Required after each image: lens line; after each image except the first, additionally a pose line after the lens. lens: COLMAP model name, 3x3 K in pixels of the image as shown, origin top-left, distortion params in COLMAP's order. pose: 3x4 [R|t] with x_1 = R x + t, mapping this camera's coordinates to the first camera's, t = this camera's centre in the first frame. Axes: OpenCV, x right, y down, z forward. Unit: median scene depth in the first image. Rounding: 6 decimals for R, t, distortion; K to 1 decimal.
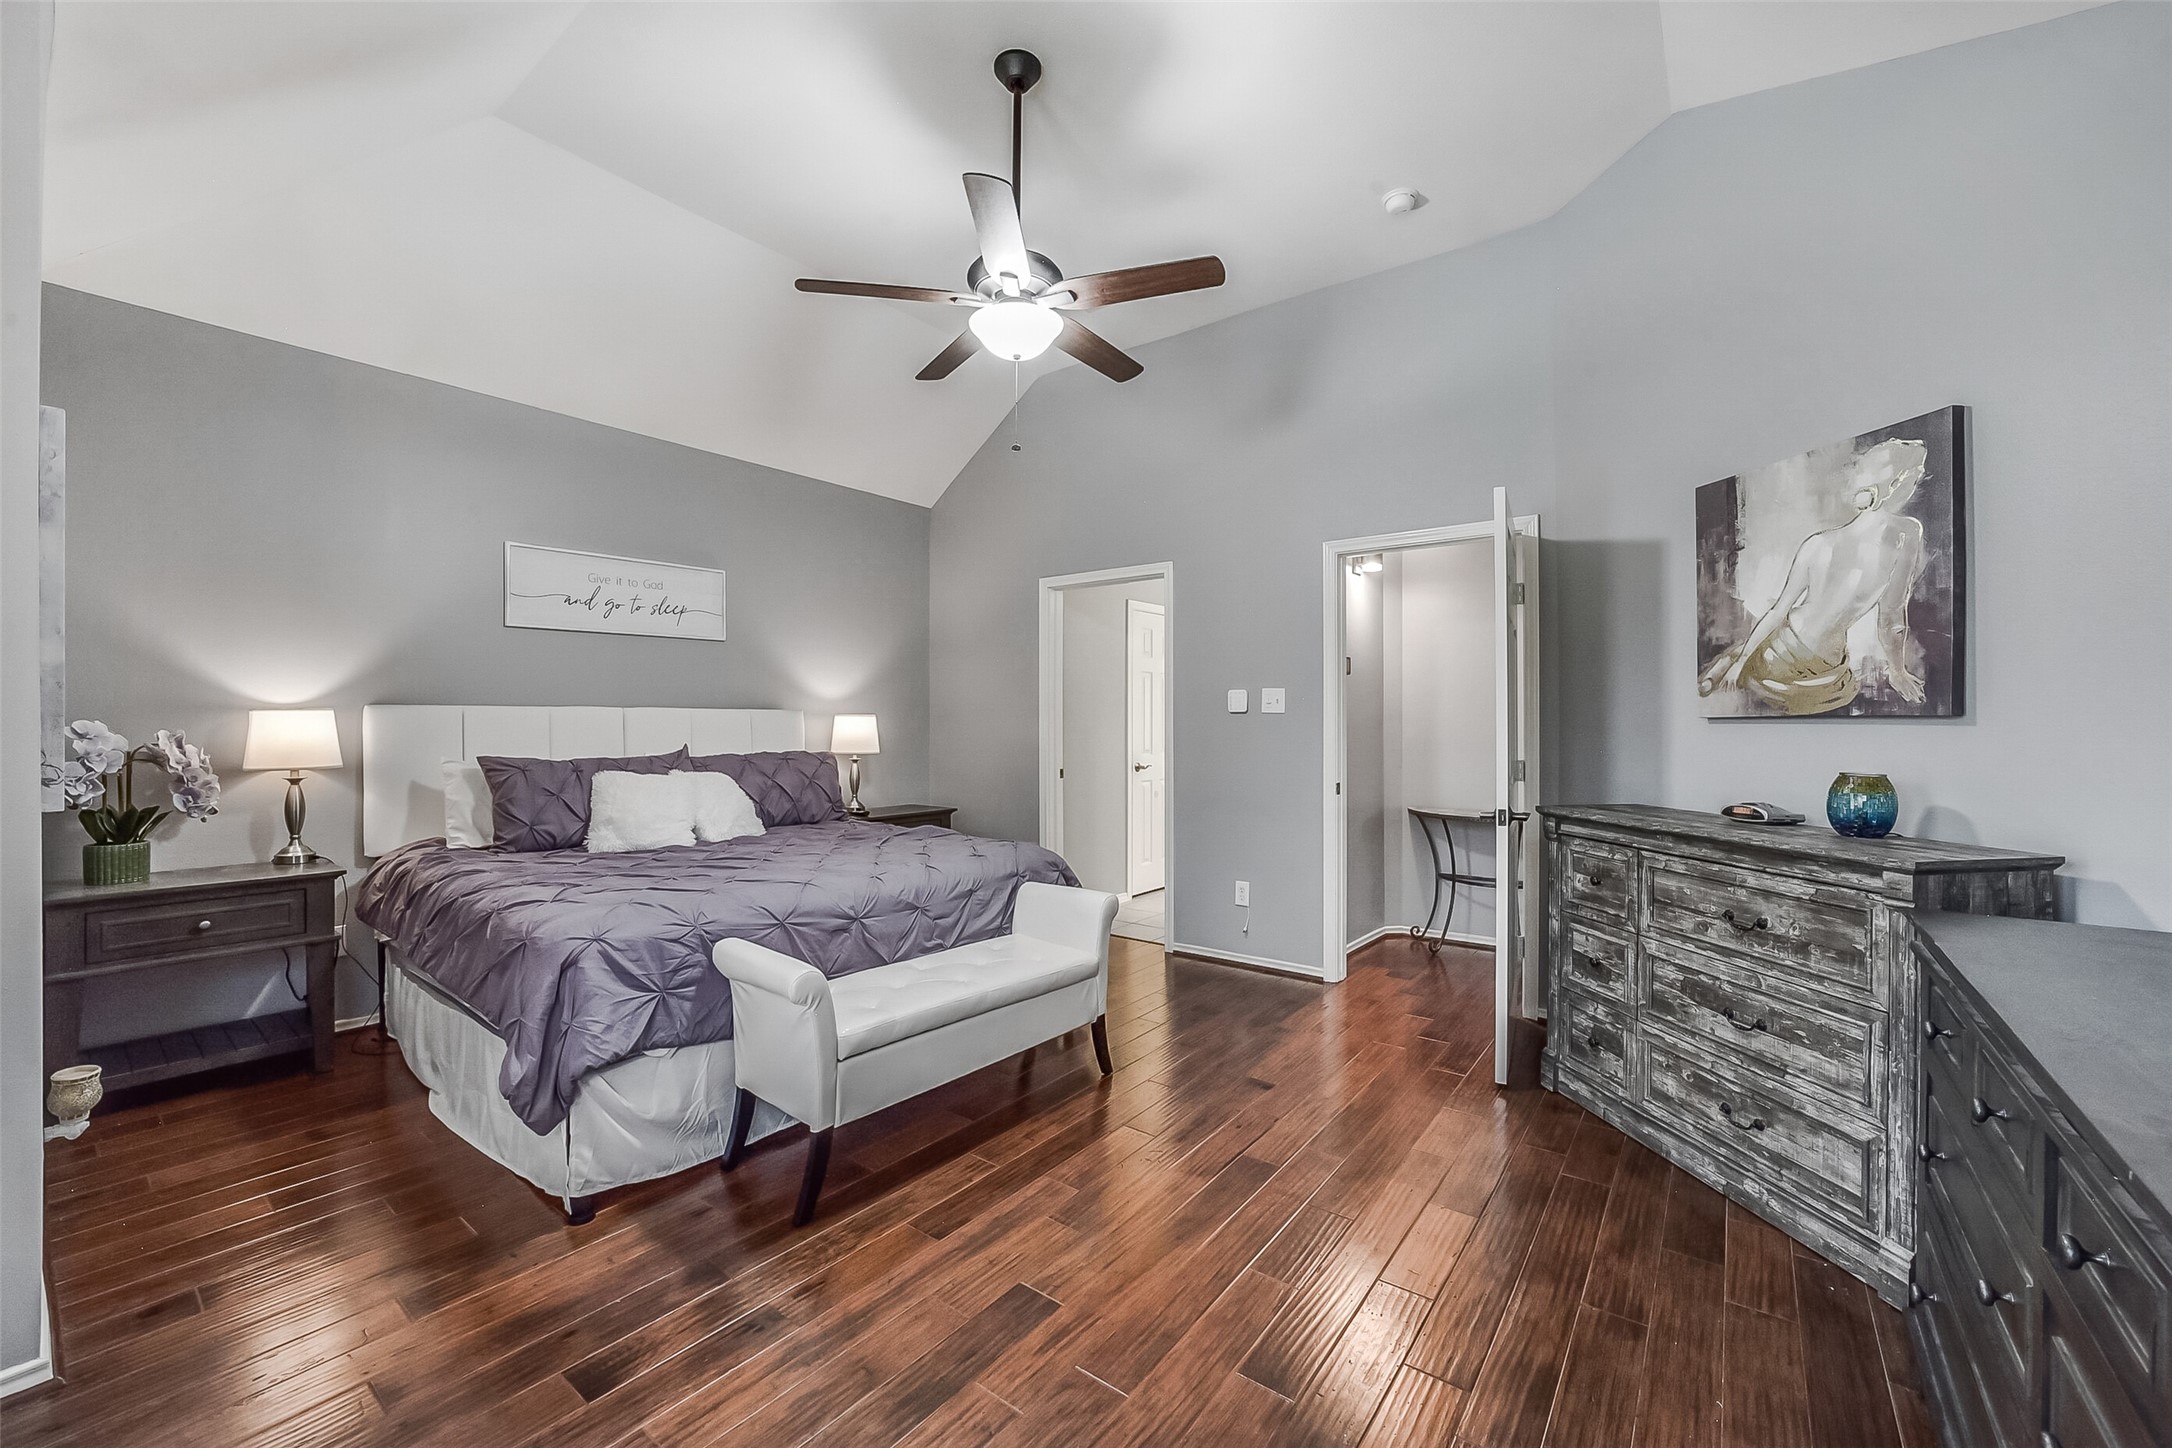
lens RADIAL K [[862.2, 0, 1082.8], [0, 862.2, 725.2], [0, 0, 1]] dist [-0.035641, 0.007254]
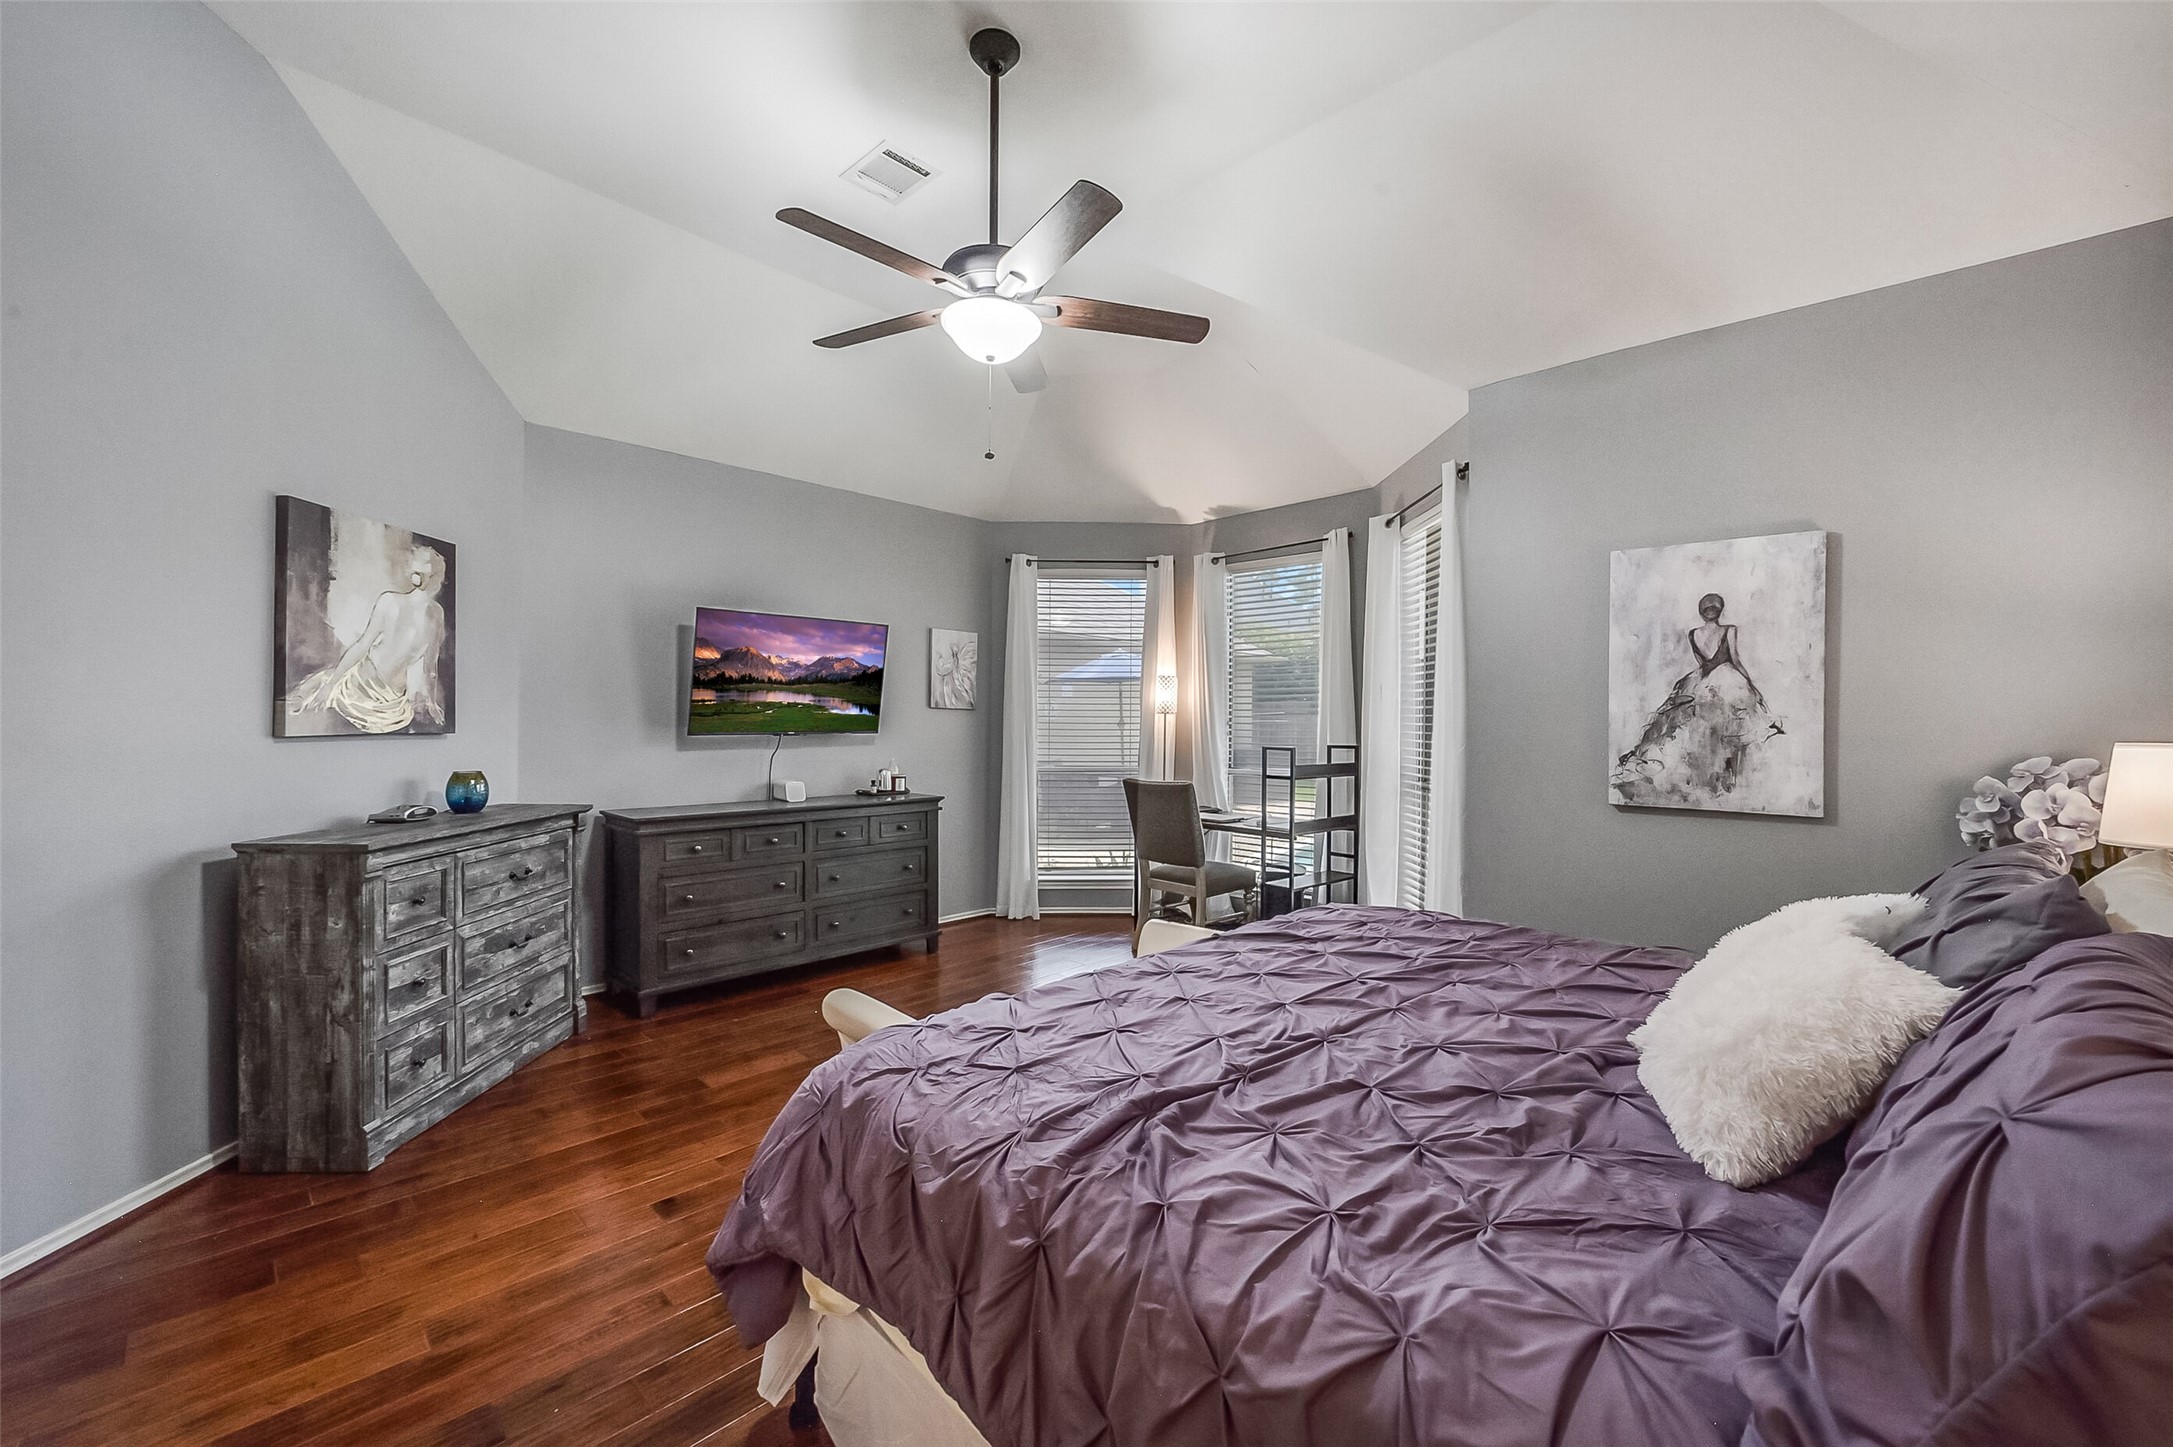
lens RADIAL K [[862.6, 0, 1066.1], [0, 862.6, 714.3], [0, 0, 1]] dist [-0.035641, 0.007254]
pose [[-0.992572, -0.005607, 0.121527, -0.308454], [-0.006281, 0.999967, -0.005167, -0.040790], [-0.121494, -0.005892, -0.992575, 2.154485]]
